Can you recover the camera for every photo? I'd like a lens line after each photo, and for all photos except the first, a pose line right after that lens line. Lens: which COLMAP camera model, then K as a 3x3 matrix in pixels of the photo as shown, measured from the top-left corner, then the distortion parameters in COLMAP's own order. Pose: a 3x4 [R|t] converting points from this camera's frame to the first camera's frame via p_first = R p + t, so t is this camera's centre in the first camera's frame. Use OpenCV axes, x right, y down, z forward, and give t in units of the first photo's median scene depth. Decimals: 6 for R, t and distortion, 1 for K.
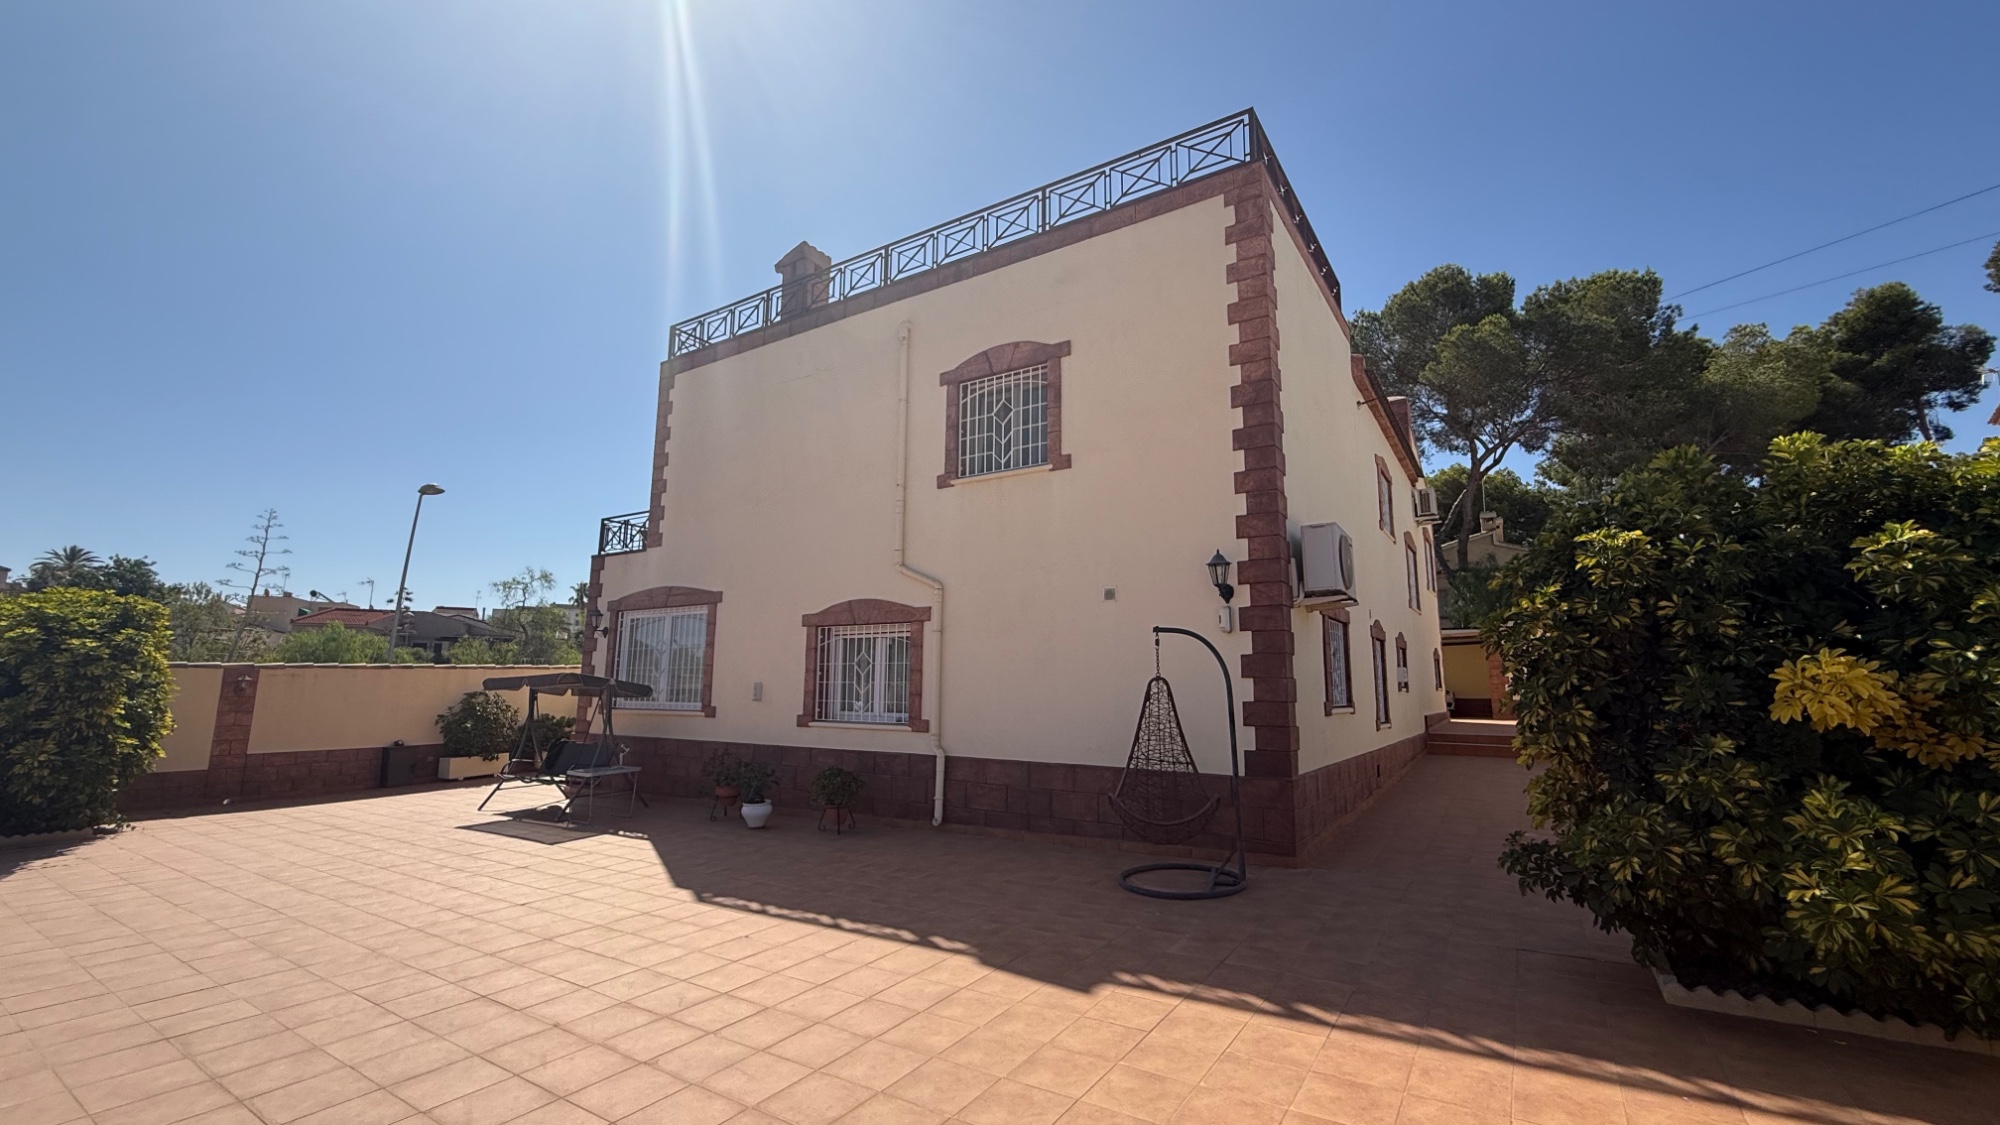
lens RADIAL K [[801.9, 0, 991.2], [0, 801.9, 556.8], [0, 0, 1]] dist [-0.000812, 0.001473]
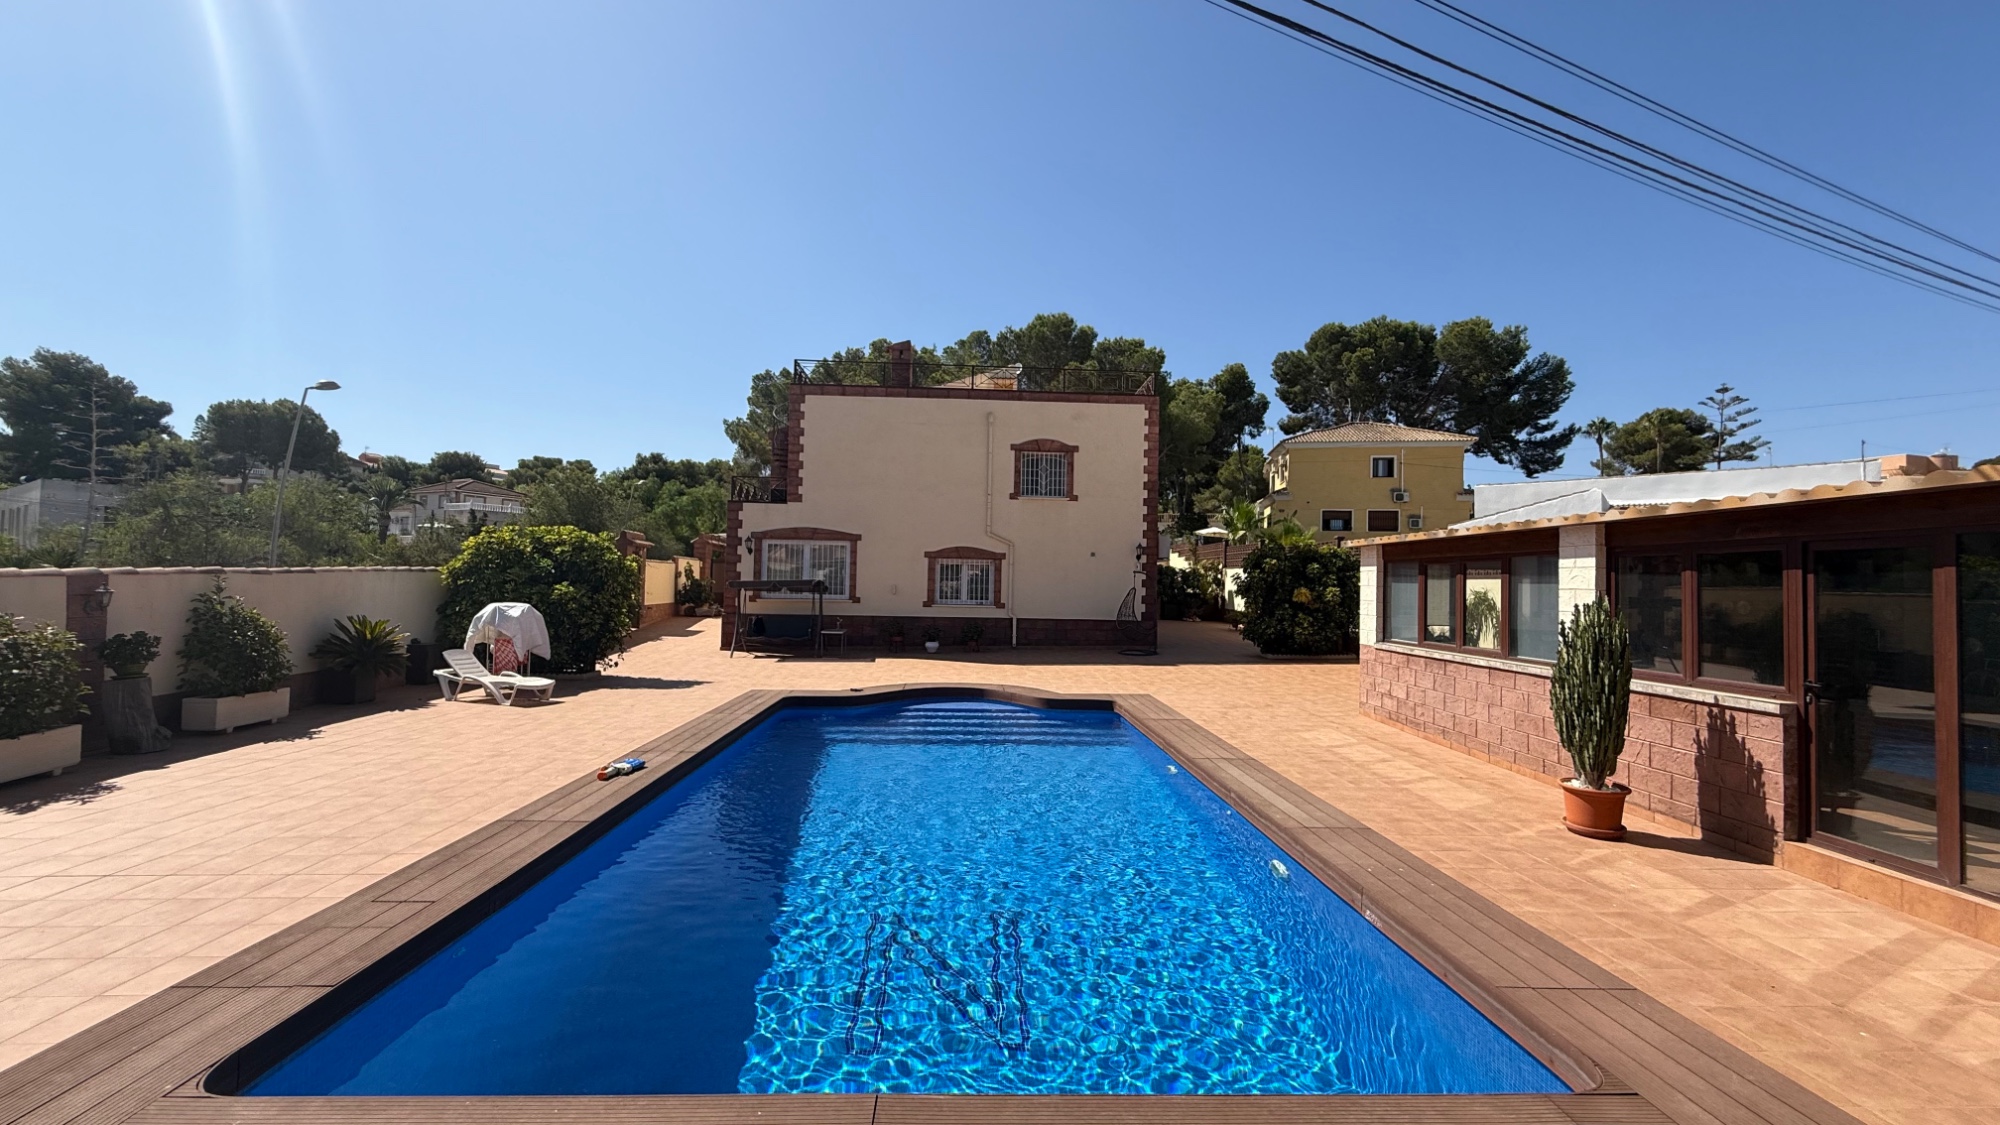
lens RADIAL K [[801.9, 0, 992.0], [0, 801.9, 561.9], [0, 0, 1]] dist [-0.000812, 0.001473]
pose [[0.813875, 0.022298, 0.580612, -1.519713], [-0.107634, 0.987754, 0.112942, -0.175128], [-0.570984, -0.154415, 0.806309, -0.843789]]
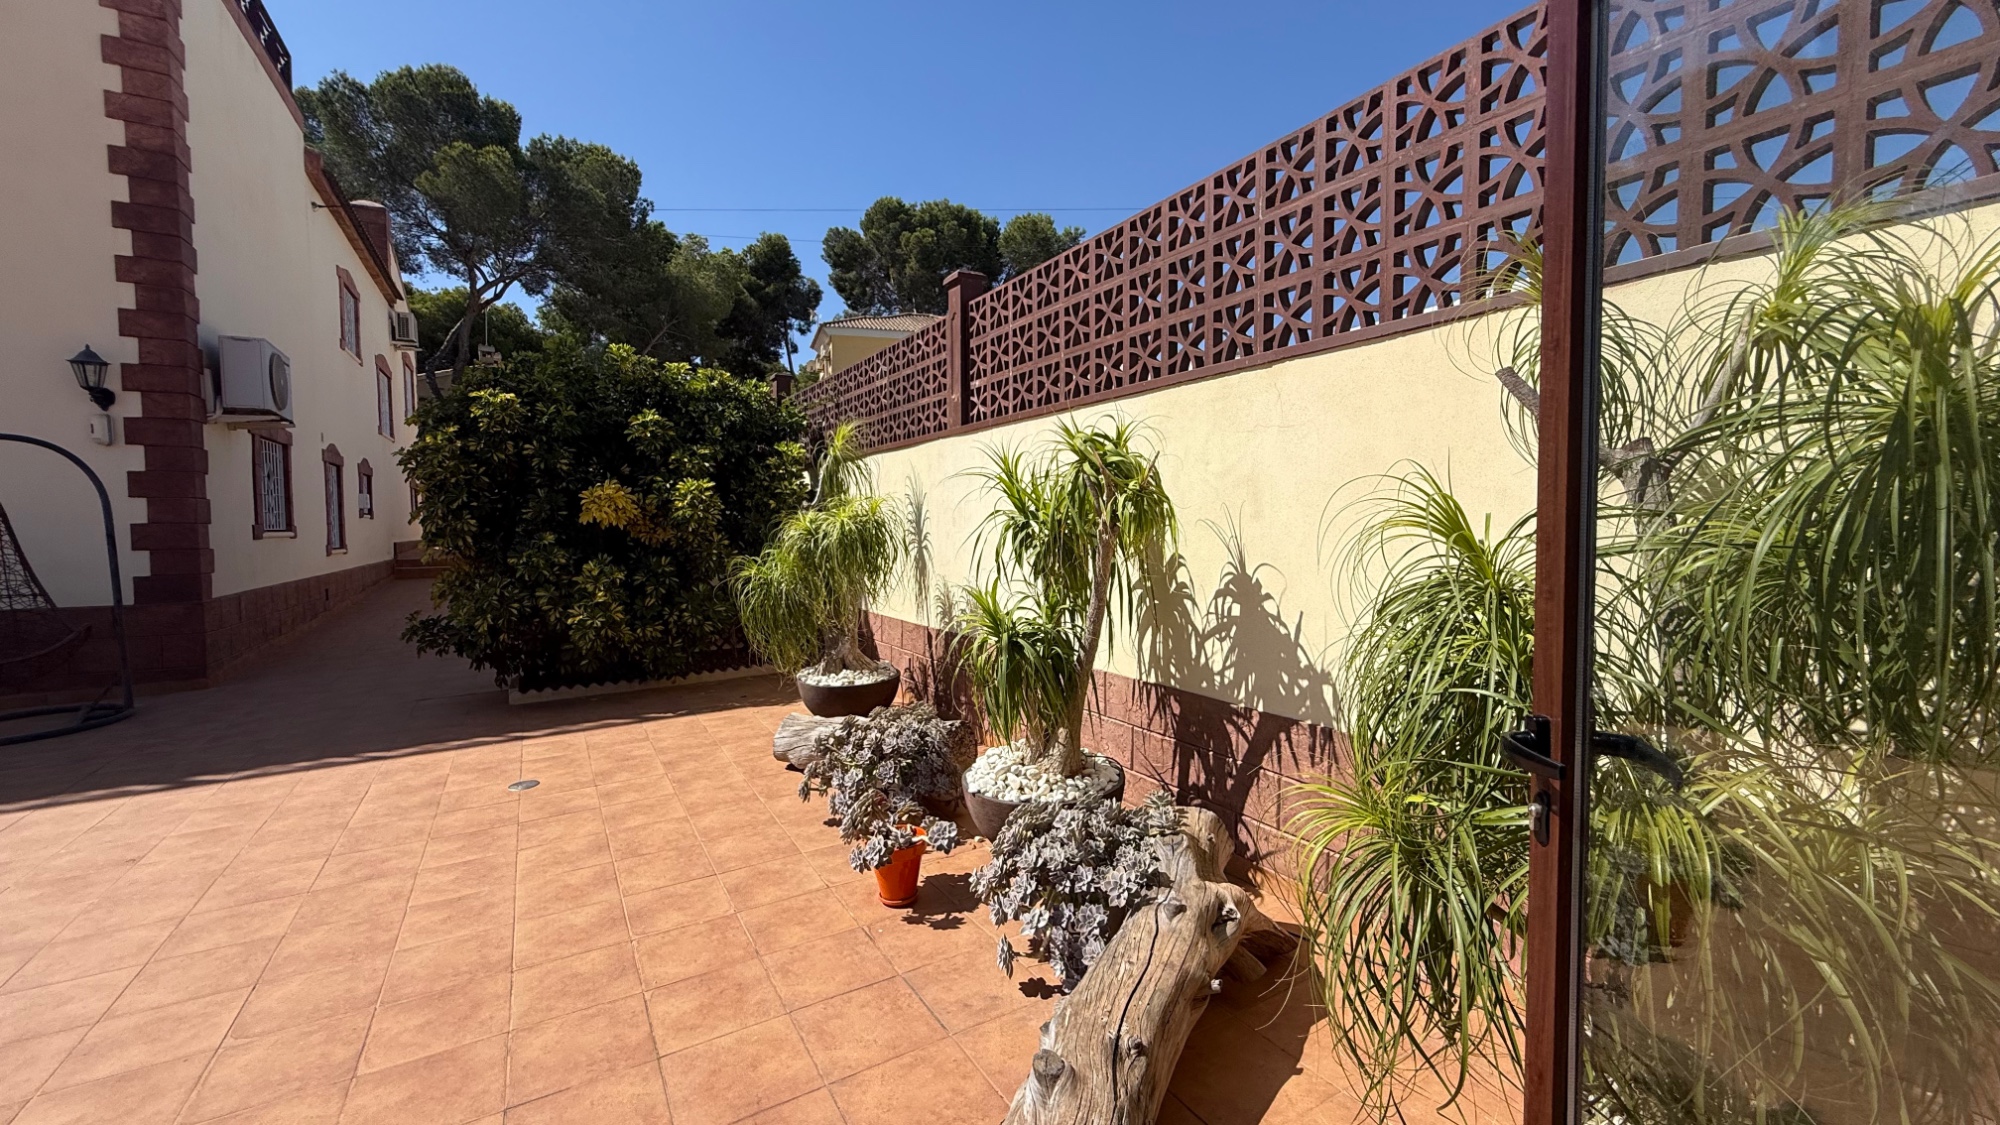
lens RADIAL K [[801.9, 0, 997.3], [0, 801.9, 562.8], [0, 0, 1]] dist [-0.000812, 0.001473]
pose [[0.443856, -0.057145, 0.894274, -0.049715], [-0.134102, 0.982490, 0.129341, -0.018099], [-0.886007, -0.177333, 0.428421, -0.206187]]
